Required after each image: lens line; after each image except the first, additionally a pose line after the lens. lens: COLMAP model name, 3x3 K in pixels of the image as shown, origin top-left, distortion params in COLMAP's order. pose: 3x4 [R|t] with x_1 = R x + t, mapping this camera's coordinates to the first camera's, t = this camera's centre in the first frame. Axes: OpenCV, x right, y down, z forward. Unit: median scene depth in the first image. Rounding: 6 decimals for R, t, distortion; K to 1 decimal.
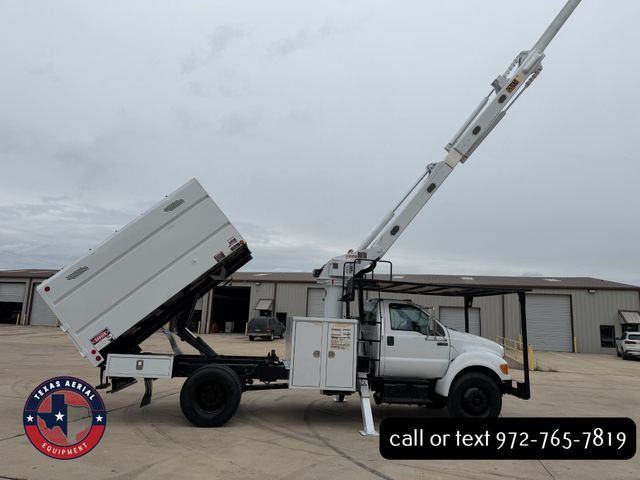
lens RADIAL K [[450.0, 0, 320.0], [0, 450.0, 240.0], [0, 0, 1]] dist [0.103329, -0.135404]
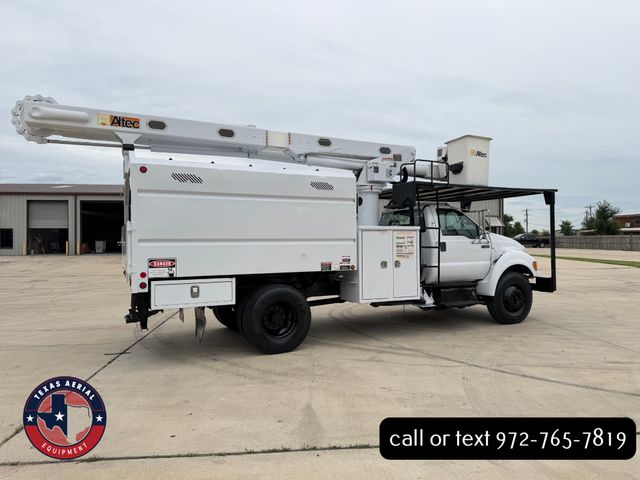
lens RADIAL K [[450.0, 0, 320.0], [0, 450.0, 240.0], [0, 0, 1]] dist [0.103329, -0.135404]
pose [[0.945486, -0.049296, 0.321909, -0.395717], [-0.012922, 0.982020, 0.188336, 0.031280], [-0.325406, -0.182229, 0.927849, 0.194818]]
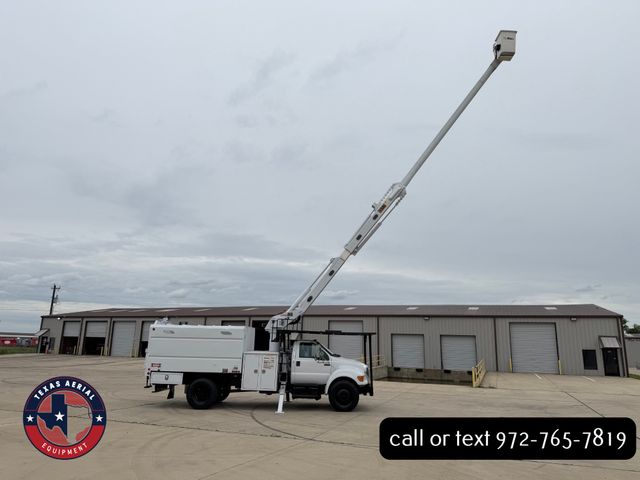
lens RADIAL K [[450.0, 0, 320.0], [0, 450.0, 240.0], [0, 0, 1]] dist [0.103329, -0.135404]
pose [[0.990770, -0.044901, -0.127901, 0.497381], [0.037946, 0.997692, -0.056308, -0.170154], [0.130134, 0.050935, 0.990187, -0.829709]]
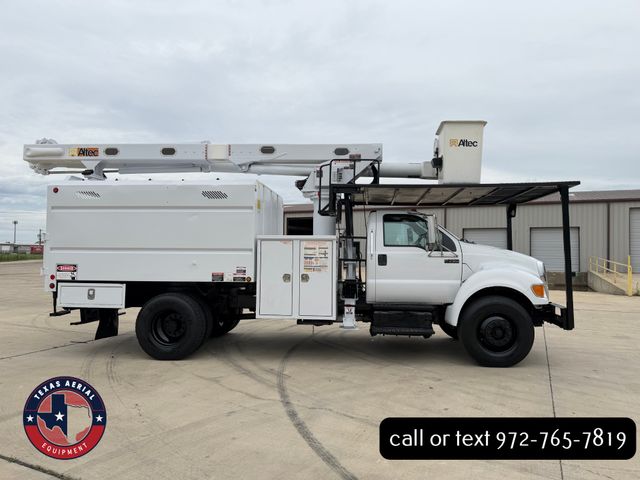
lens RADIAL K [[450.0, 0, 320.0], [0, 450.0, 240.0], [0, 0, 1]] dist [0.103329, -0.135404]
pose [[0.976351, -0.043462, -0.211776, 0.215910], [0.073773, 0.987765, 0.137400, 0.070573], [0.203213, -0.149774, 0.967612, 0.213658]]
